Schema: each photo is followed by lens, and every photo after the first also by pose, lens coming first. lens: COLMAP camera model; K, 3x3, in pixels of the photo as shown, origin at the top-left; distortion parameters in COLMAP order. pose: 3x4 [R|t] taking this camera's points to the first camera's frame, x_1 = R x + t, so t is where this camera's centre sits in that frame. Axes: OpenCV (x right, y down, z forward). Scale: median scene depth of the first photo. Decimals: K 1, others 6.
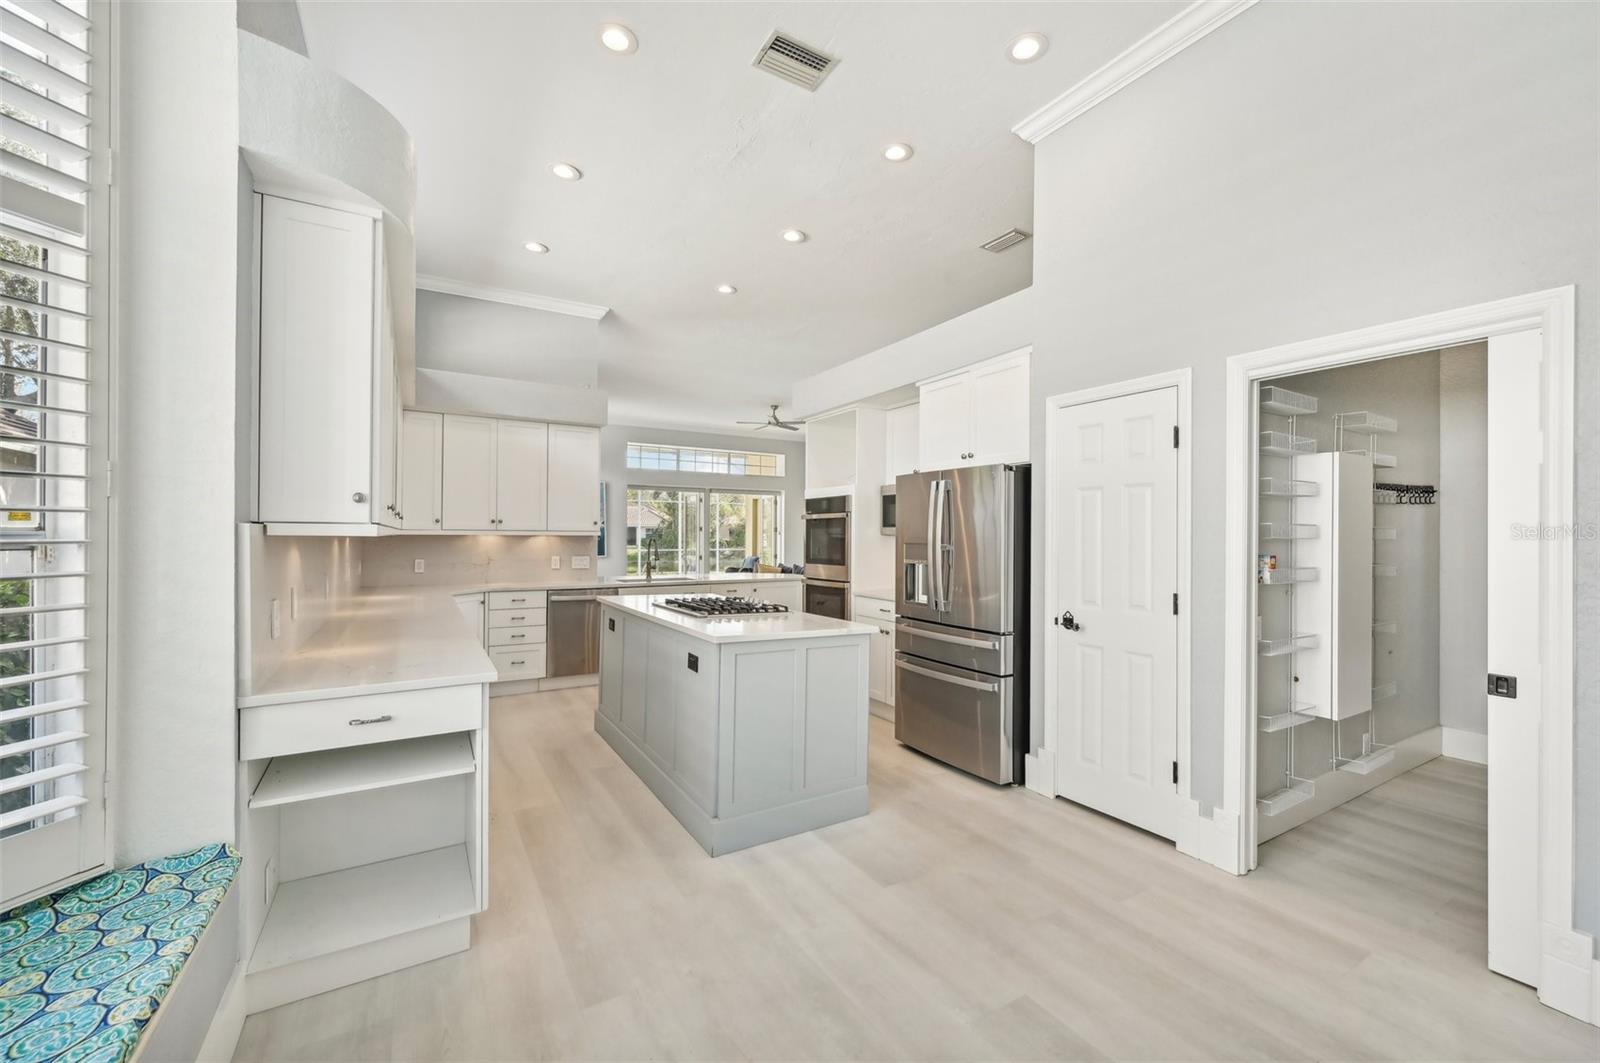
lens RADIAL K [[646.2, 0, 805.4], [0, 646.2, 531.5], [0, 0, 1]] dist [-0.001493, -0.000660]
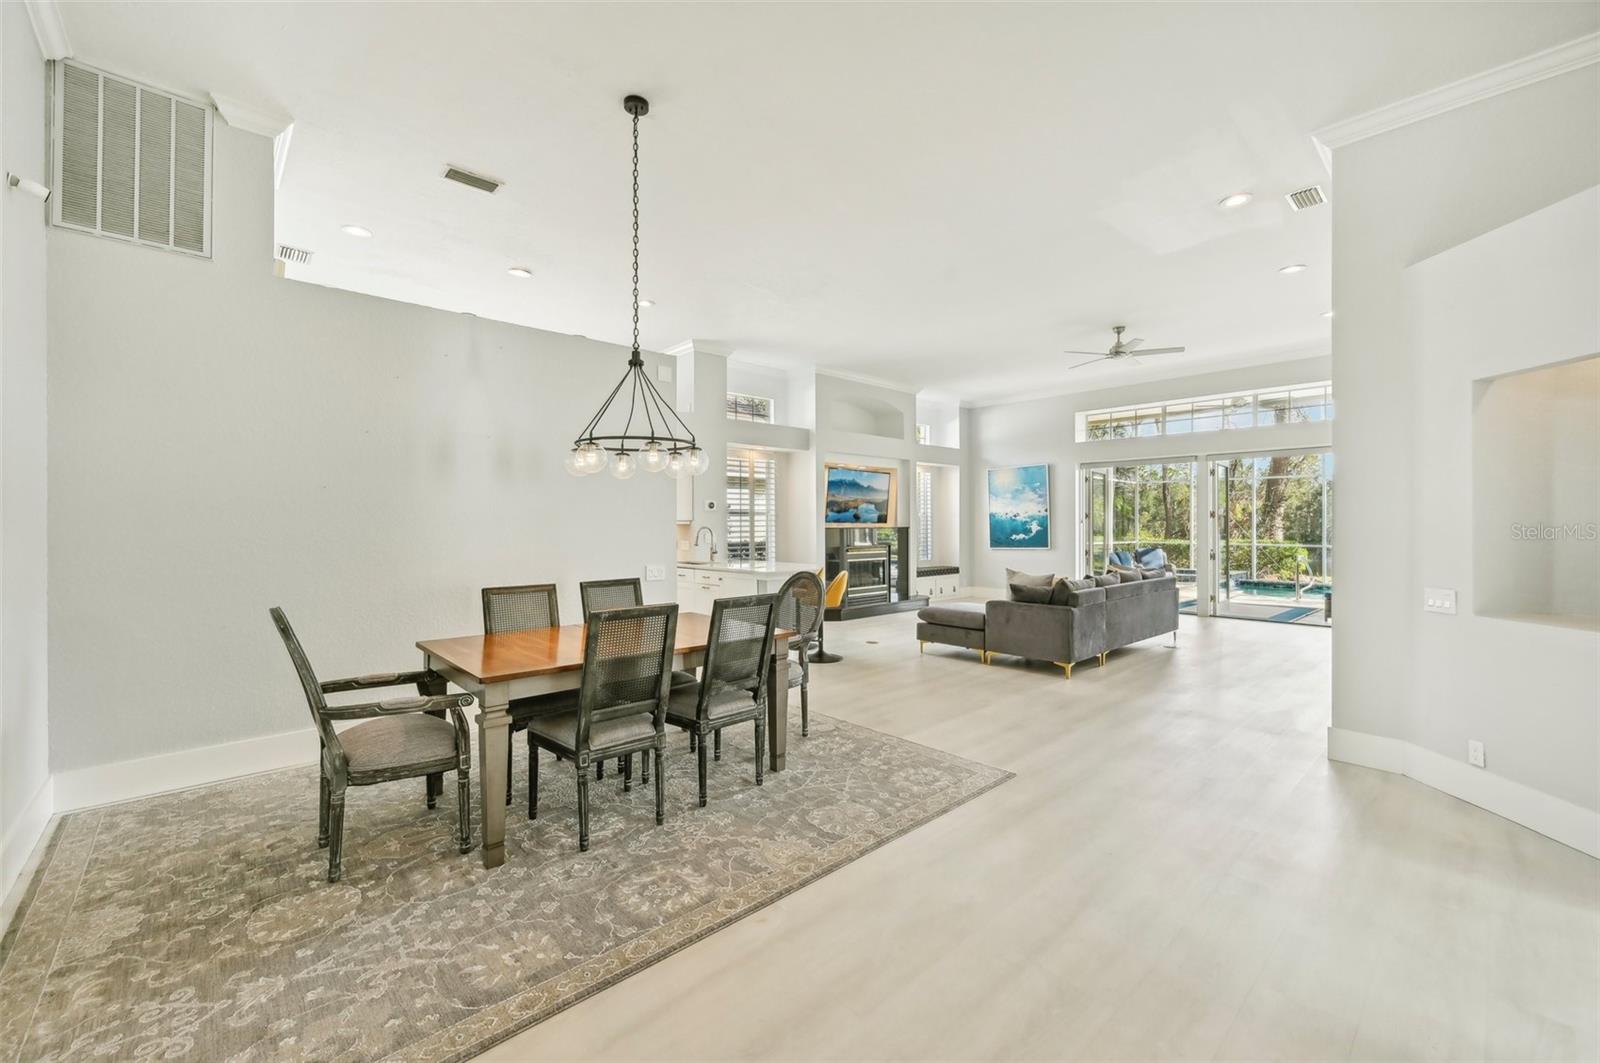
lens RADIAL K [[646.2, 0, 816.1], [0, 646.2, 531.0], [0, 0, 1]] dist [-0.001493, -0.000660]
pose [[0.214423, 0.001461, -0.976740, 1.343462], [0.008821, 0.999955, 0.003432, 0.024366], [0.976701, -0.009352, 0.214401, 1.421461]]
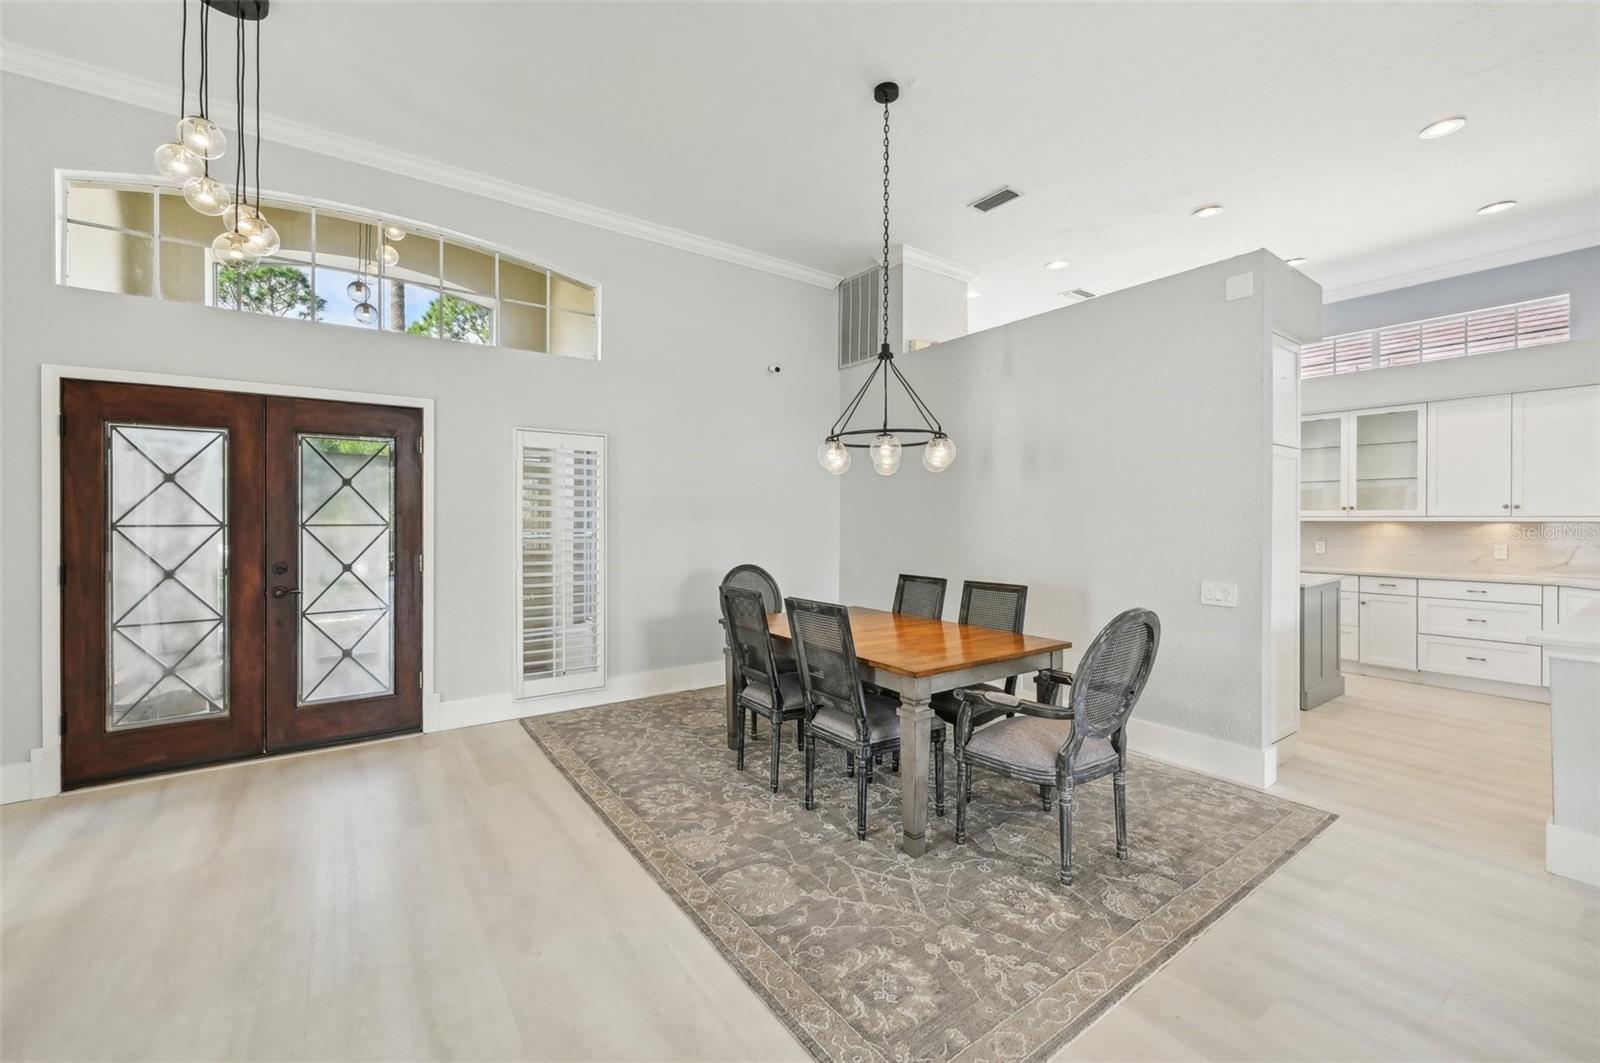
lens RADIAL K [[646.2, 0, 788.6], [0, 646.2, 525.8], [0, 0, 1]] dist [-0.001493, -0.000660]
pose [[-0.997257, -0.010047, -0.073330, 0.719439], [-0.010482, 0.999930, 0.005552, 0.020296], [0.073269, 0.006305, -0.997292, 2.116239]]
